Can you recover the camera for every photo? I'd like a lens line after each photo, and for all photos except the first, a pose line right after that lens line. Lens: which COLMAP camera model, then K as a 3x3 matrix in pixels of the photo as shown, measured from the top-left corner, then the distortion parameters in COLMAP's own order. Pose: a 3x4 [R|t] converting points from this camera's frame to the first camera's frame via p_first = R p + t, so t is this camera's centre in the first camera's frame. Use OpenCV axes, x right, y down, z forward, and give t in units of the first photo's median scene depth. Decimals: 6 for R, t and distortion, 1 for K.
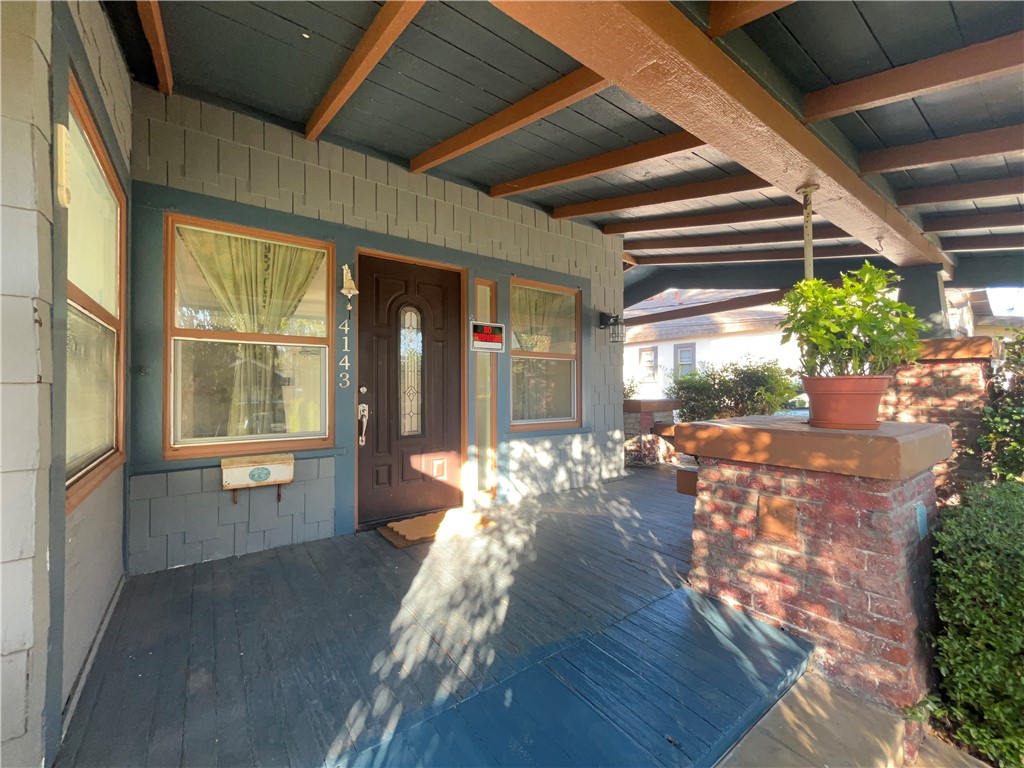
lens RADIAL K [[421.8, 0, 512.0], [0, 421.8, 384.0], [0, 0, 1]] dist [0.000078, -0.000068]
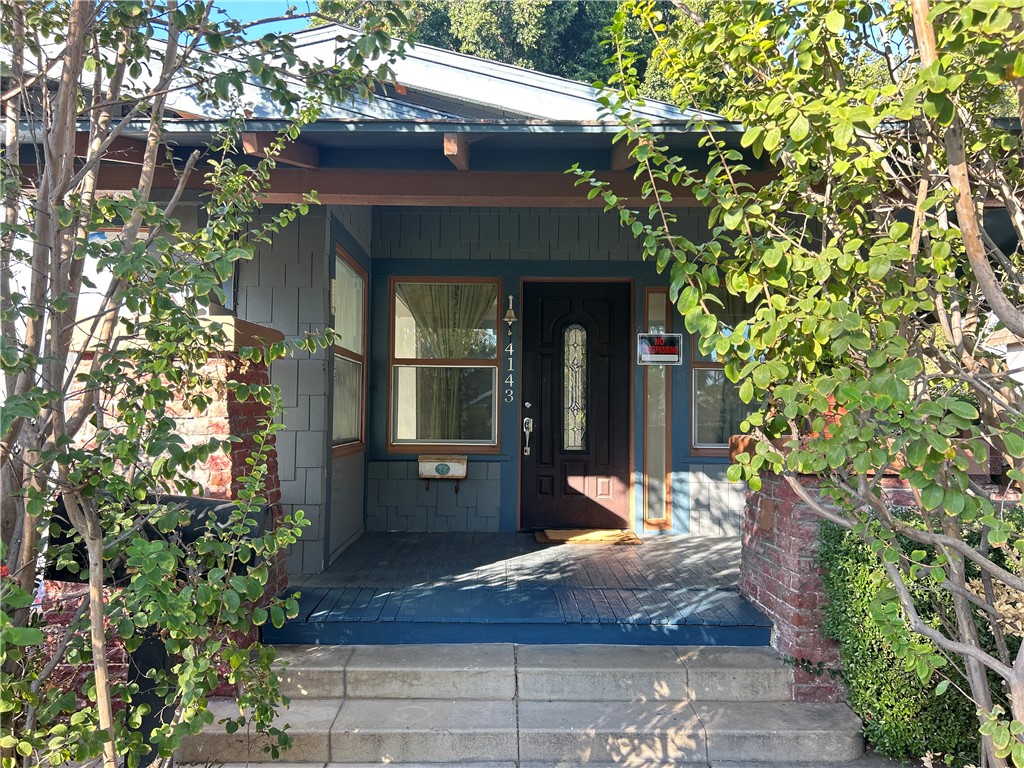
lens RADIAL K [[778.9, 0, 508.7], [0, 778.9, 392.7], [0, 0, 1]] dist [0.029803, 0.000487]
pose [[0.810399, -0.009777, -0.585797, 0.830901], [-0.004982, 0.999710, -0.023577, 0.031738], [0.585858, 0.022025, 0.810115, -0.702618]]
